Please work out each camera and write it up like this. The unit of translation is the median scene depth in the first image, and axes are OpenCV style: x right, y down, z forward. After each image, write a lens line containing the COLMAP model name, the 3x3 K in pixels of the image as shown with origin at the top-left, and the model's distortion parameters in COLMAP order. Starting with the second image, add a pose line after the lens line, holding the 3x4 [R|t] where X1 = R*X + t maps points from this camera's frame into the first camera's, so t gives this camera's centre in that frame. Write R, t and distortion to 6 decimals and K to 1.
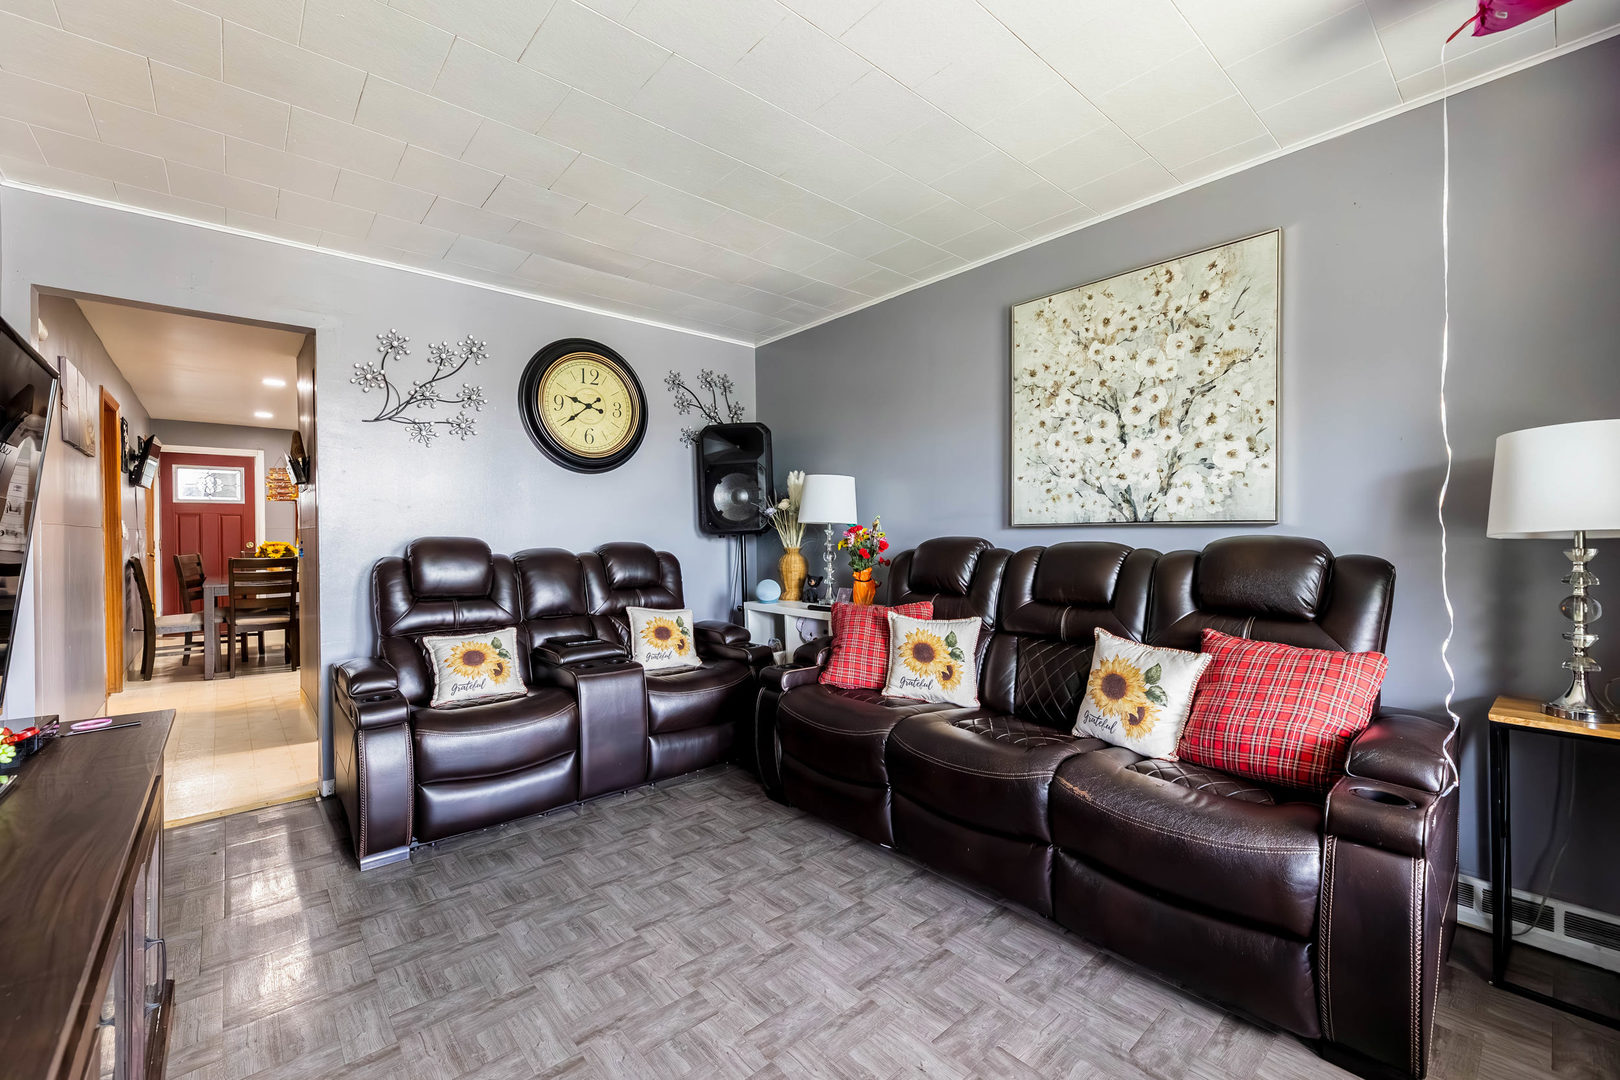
lens RADIAL K [[650.5, 0, 810.9], [0, 650.5, 539.5], [0, 0, 1]] dist [0.001444, -0.000018]
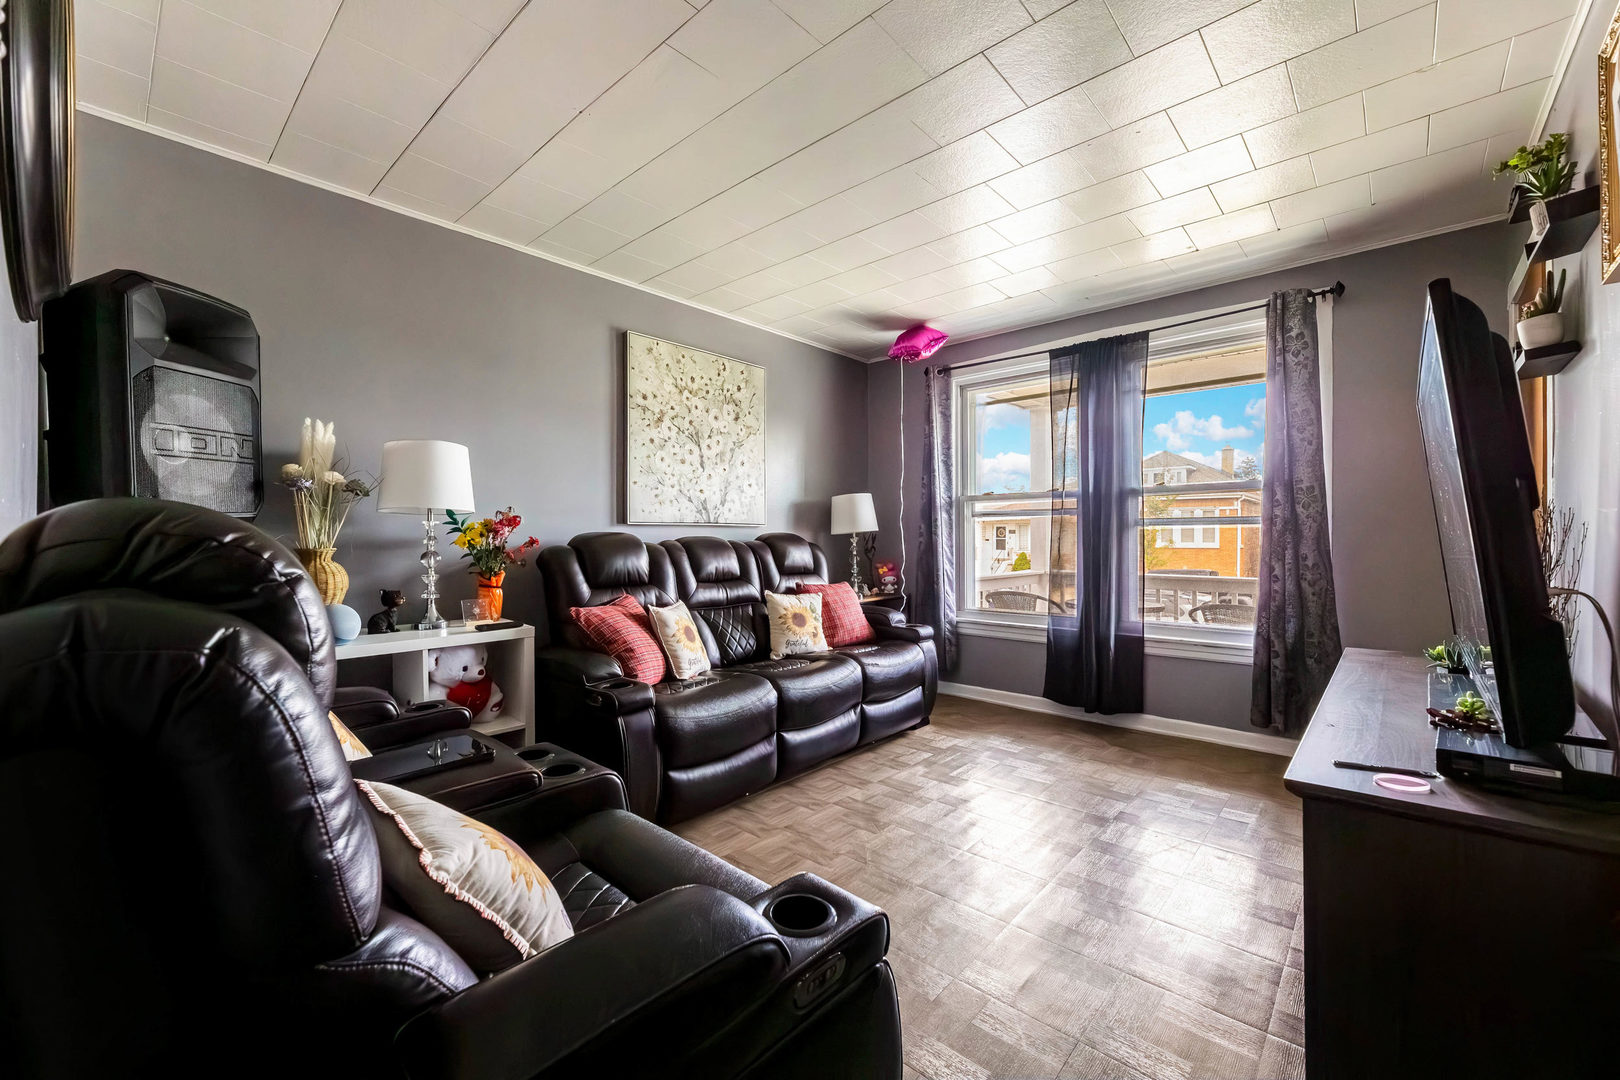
lens RADIAL K [[650.5, 0, 802.4], [0, 650.5, 534.8], [0, 0, 1]] dist [0.001444, -0.000018]
pose [[-0.099846, 0.016316, 0.994869, -0.946297], [0.018665, 0.999720, -0.014522, 0.023456], [-0.994828, 0.017120, -0.100122, 0.903975]]
